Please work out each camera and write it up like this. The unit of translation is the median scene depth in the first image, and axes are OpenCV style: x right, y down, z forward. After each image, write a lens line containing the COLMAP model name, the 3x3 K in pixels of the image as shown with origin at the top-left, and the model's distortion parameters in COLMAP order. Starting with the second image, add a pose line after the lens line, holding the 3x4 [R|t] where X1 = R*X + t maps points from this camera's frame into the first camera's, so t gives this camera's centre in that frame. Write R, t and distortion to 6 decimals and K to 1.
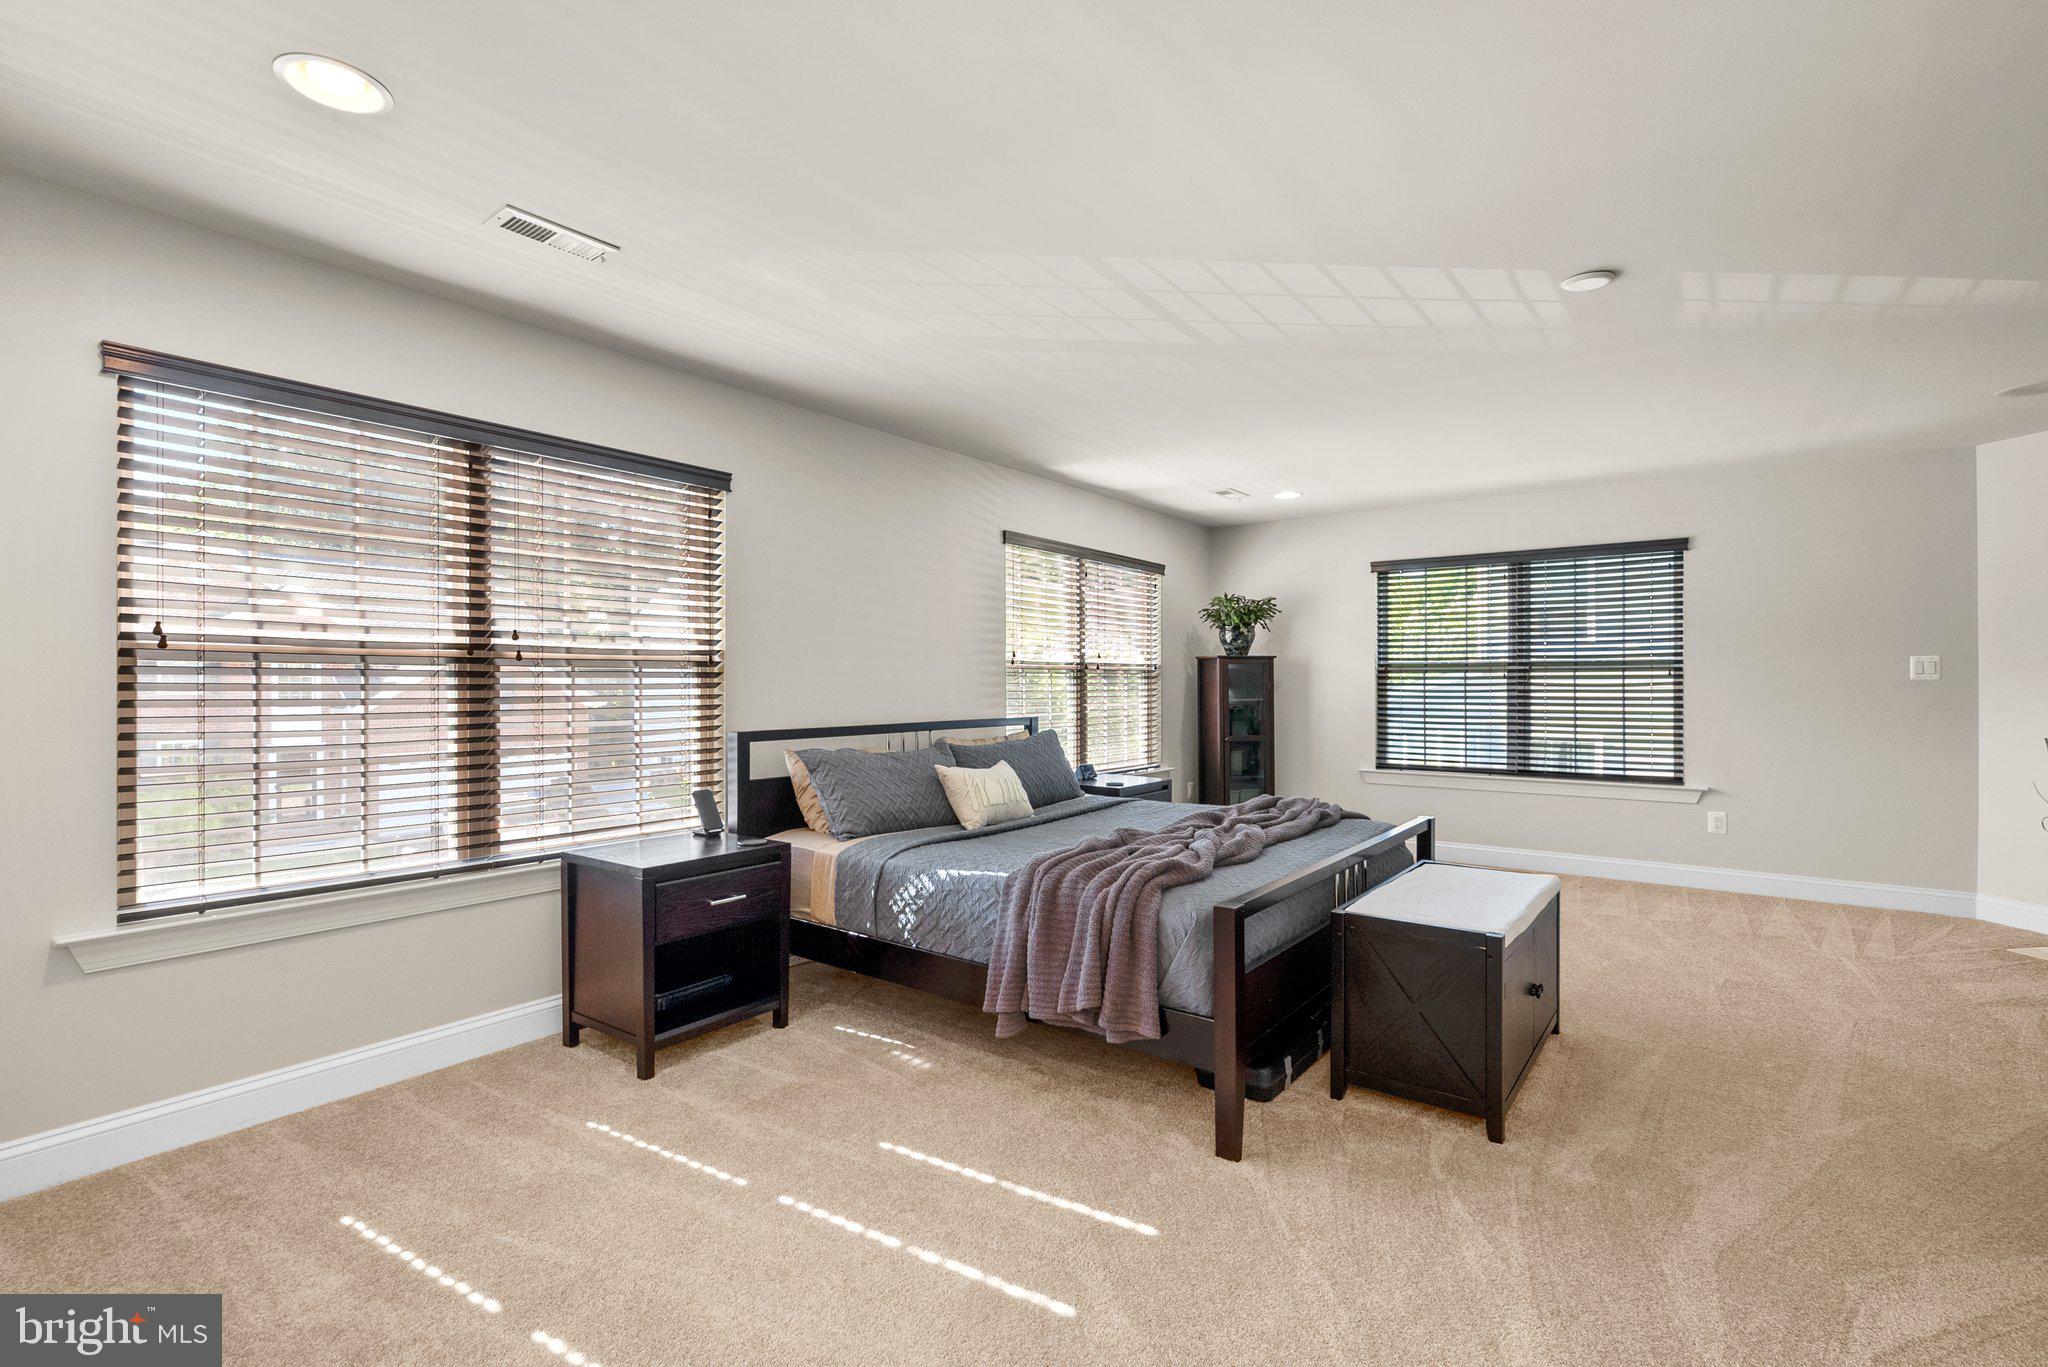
lens RADIAL K [[940.9, 0, 1018.1], [0, 940.9, 689.7], [0, 0, 1]] dist [-0.008197, 0.004016]
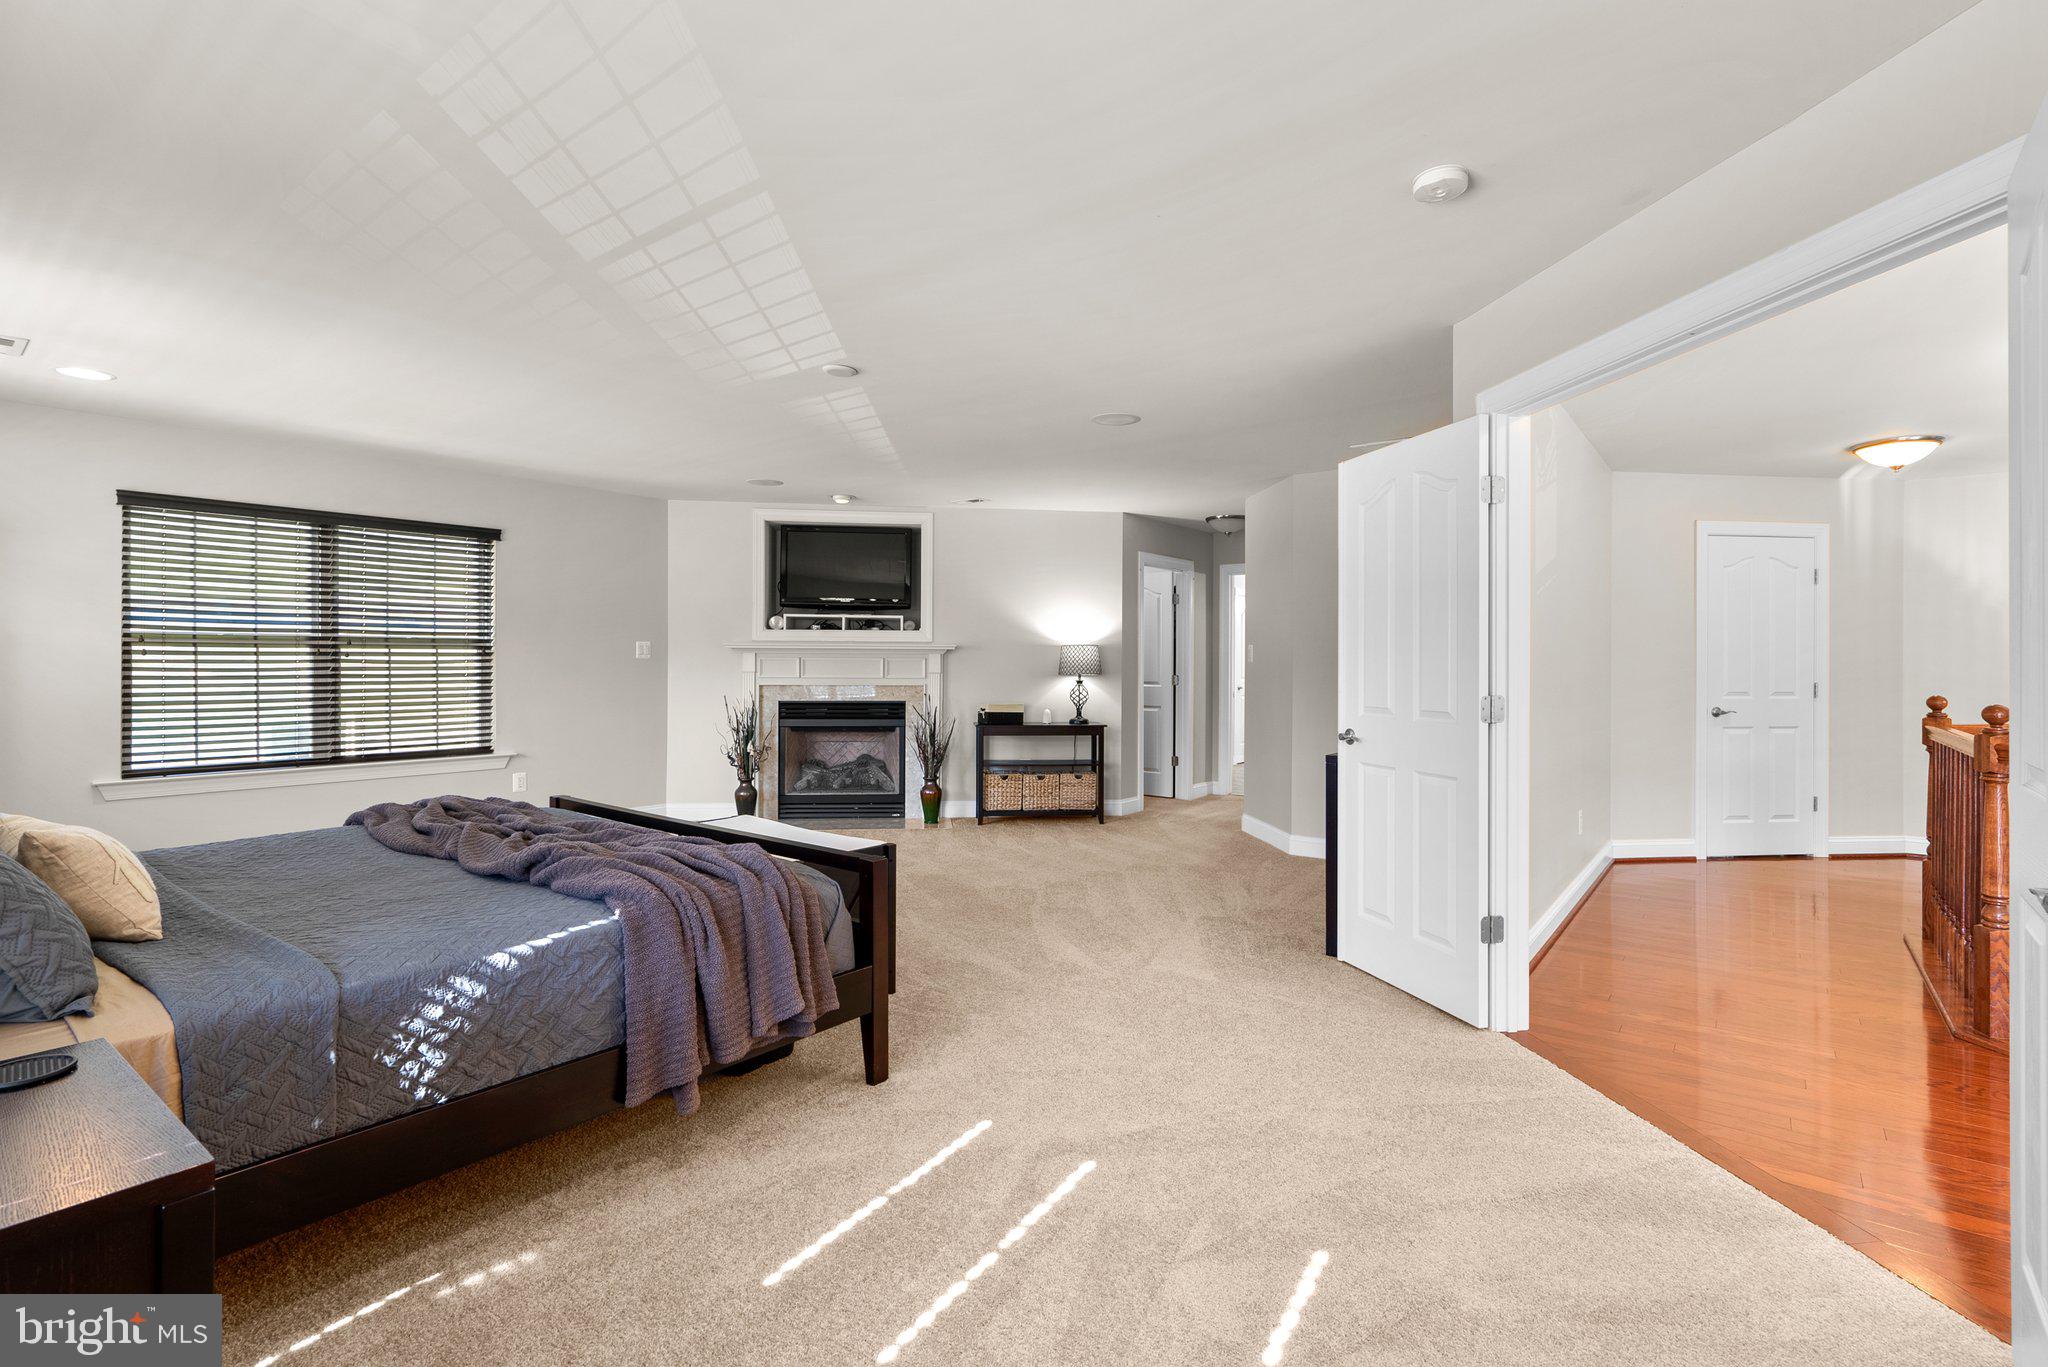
lens RADIAL K [[962.3, 0, 1024.1], [0, 962.3, 676.6], [0, 0, 1]] dist [-0.000799, 0.000377]
pose [[0.009158, -0.014468, 0.999853, -0.436702], [0.004356, 0.999886, 0.014429, -0.001877], [-0.999949, 0.004223, 0.009220, 0.385017]]
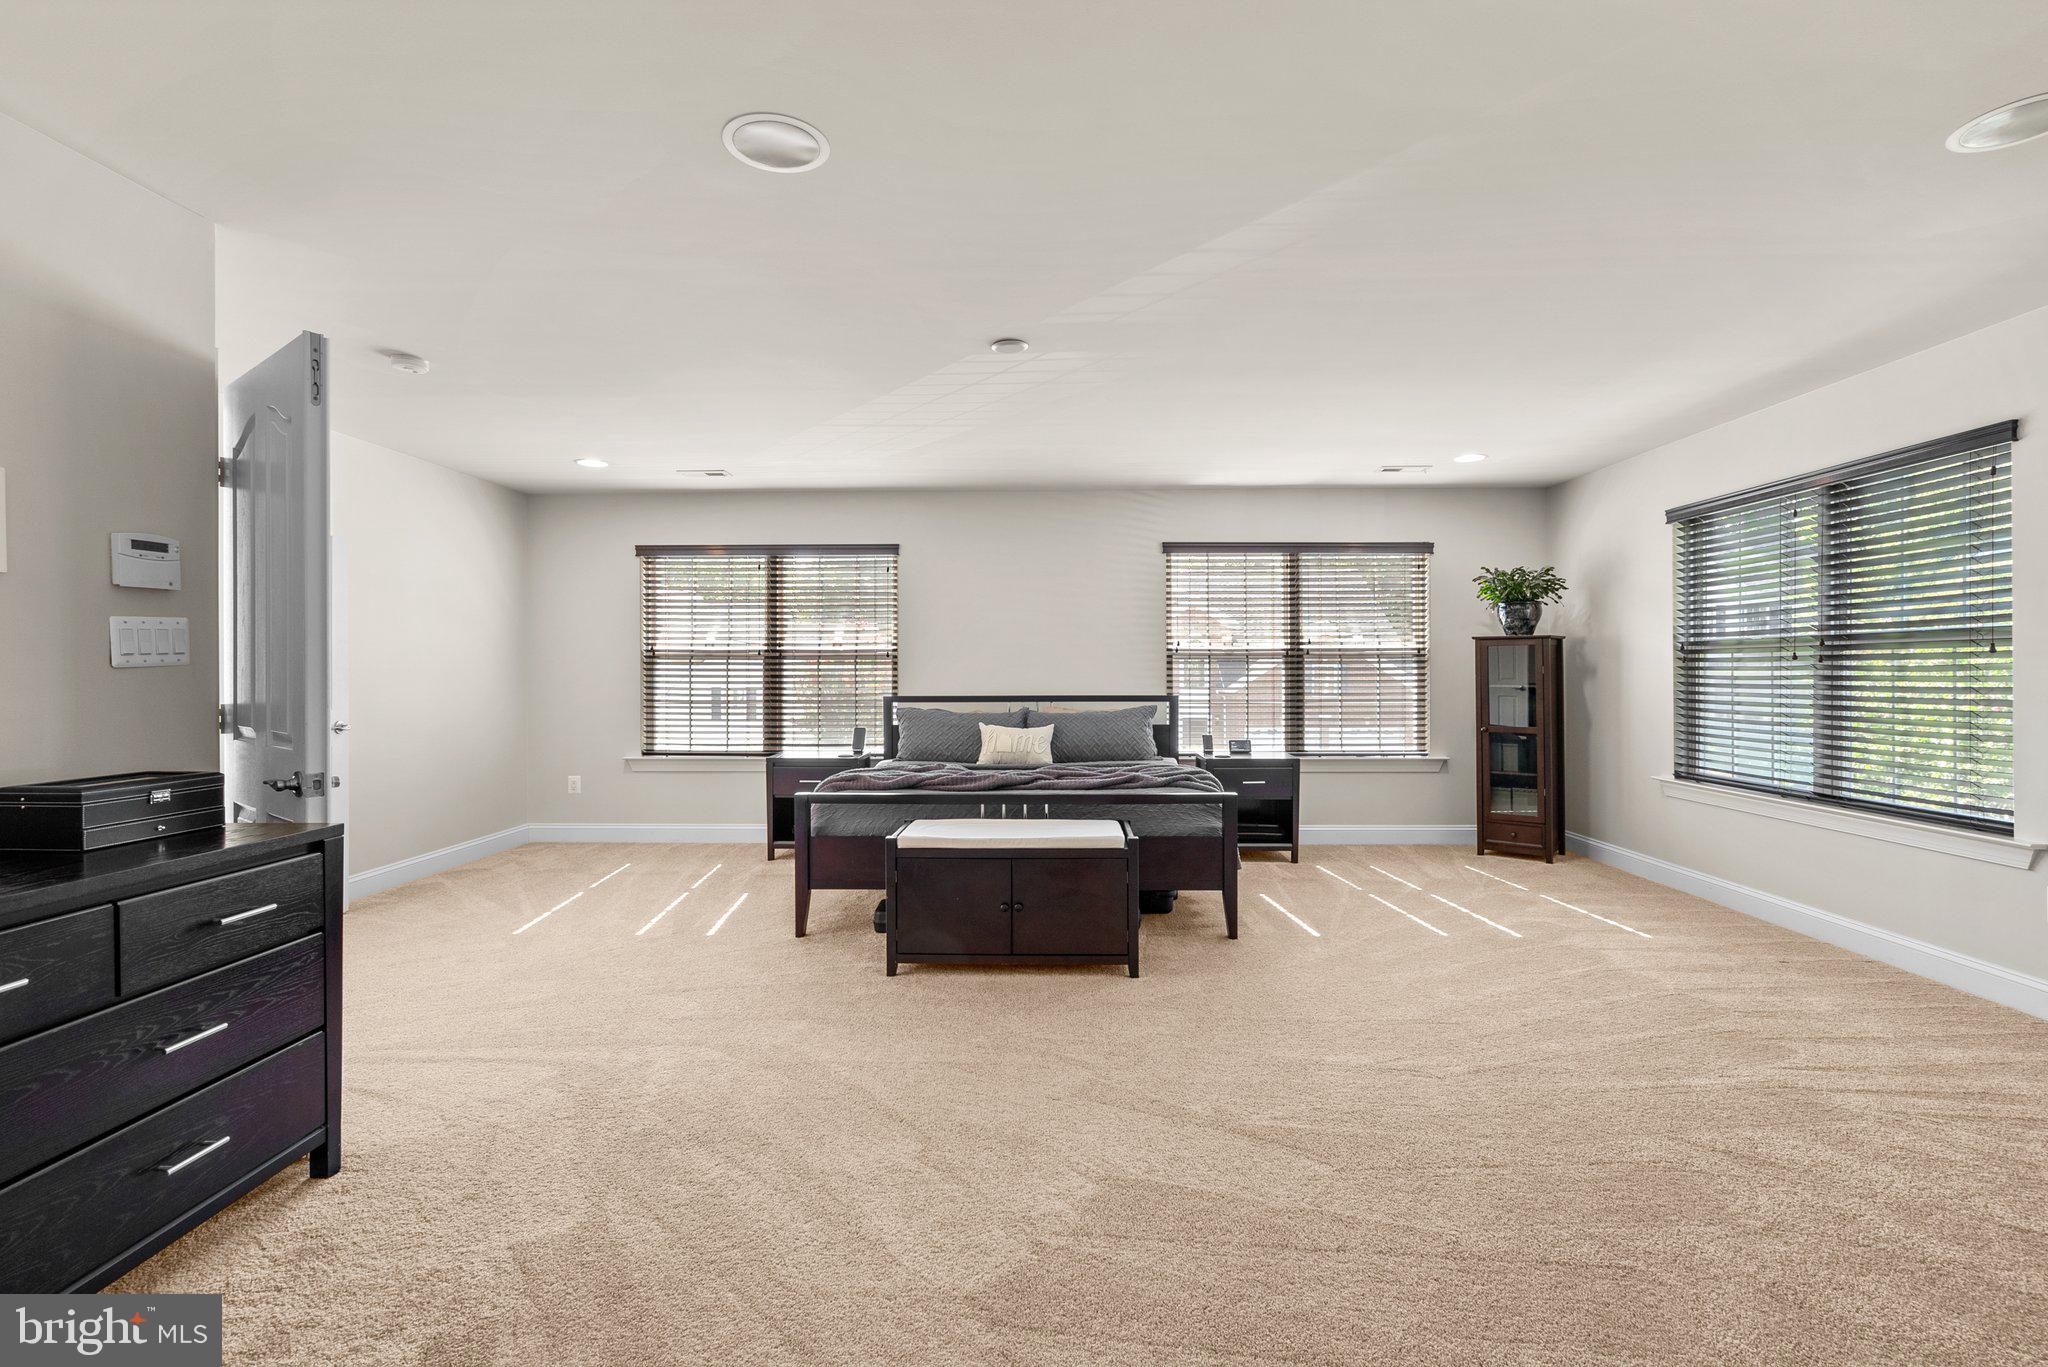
lens RADIAL K [[931.7, 0, 1019.5], [0, 931.7, 674.0], [0, 0, 1]] dist [-0.009970, -0.000351]
pose [[0.570478, 0.004140, -0.821302, 0.878006], [-0.005148, 0.999986, 0.001465, 0.000063], [0.821296, 0.003392, 0.570492, 0.158930]]
